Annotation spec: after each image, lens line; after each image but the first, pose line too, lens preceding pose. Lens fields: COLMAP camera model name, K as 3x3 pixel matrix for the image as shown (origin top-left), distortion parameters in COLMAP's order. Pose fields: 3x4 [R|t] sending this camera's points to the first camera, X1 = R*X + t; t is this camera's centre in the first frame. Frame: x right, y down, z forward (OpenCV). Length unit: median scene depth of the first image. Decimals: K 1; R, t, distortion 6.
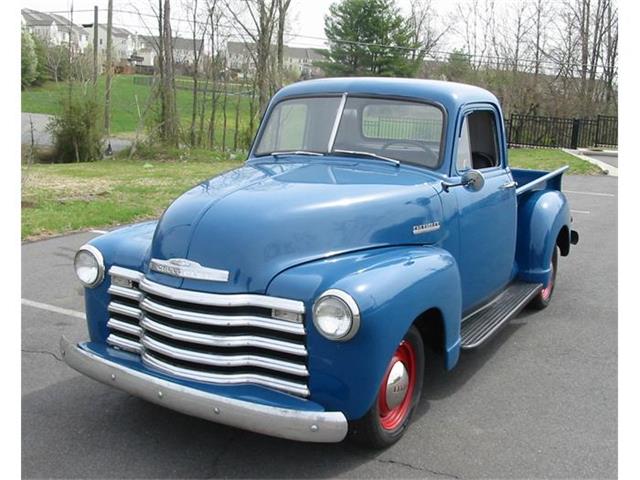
lens RADIAL K [[752.1, 0, 348.7], [0, 752.1, 246.3], [0, 0, 1]] dist [-0.117104, 0.000000]
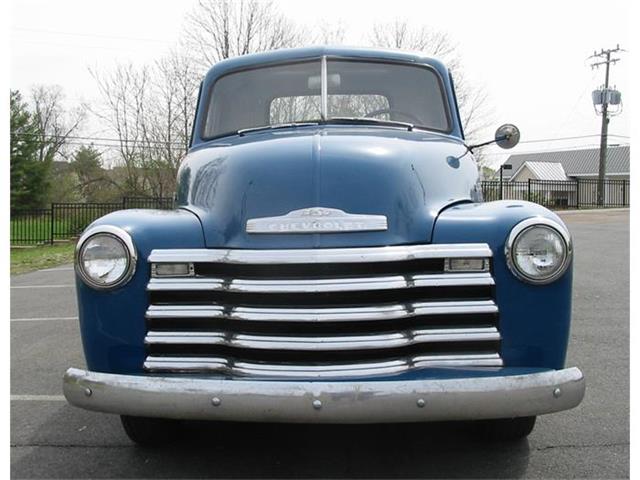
lens RADIAL K [[752.1, 0, 353.3], [0, 752.1, 239.3], [0, 0, 1]] dist [-0.117104, 0.000000]
pose [[0.883271, -0.079722, 0.462036, -0.402382], [0.140051, 0.985310, -0.097725, 0.093471], [-0.447458, 0.151026, 0.881461, 0.277863]]
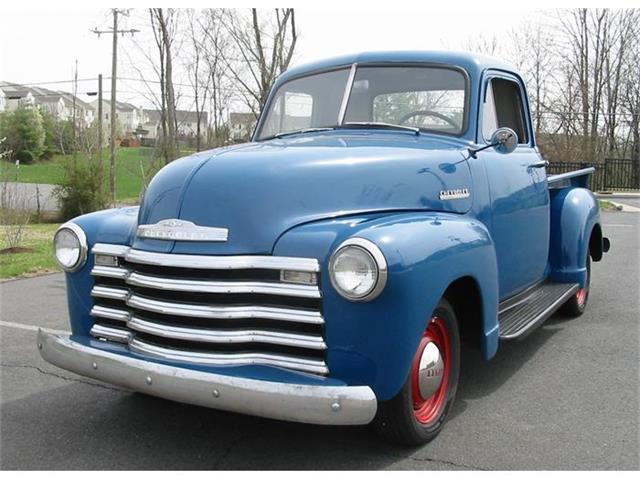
lens RADIAL K [[752.1, 0, 328.1], [0, 752.1, 240.3], [0, 0, 1]] dist [-0.117104, 0.000000]
pose [[0.998779, -0.035452, -0.034410, -0.013988], [0.032052, 0.994984, -0.094764, 0.098359], [0.037597, 0.093545, 0.994905, 0.122902]]
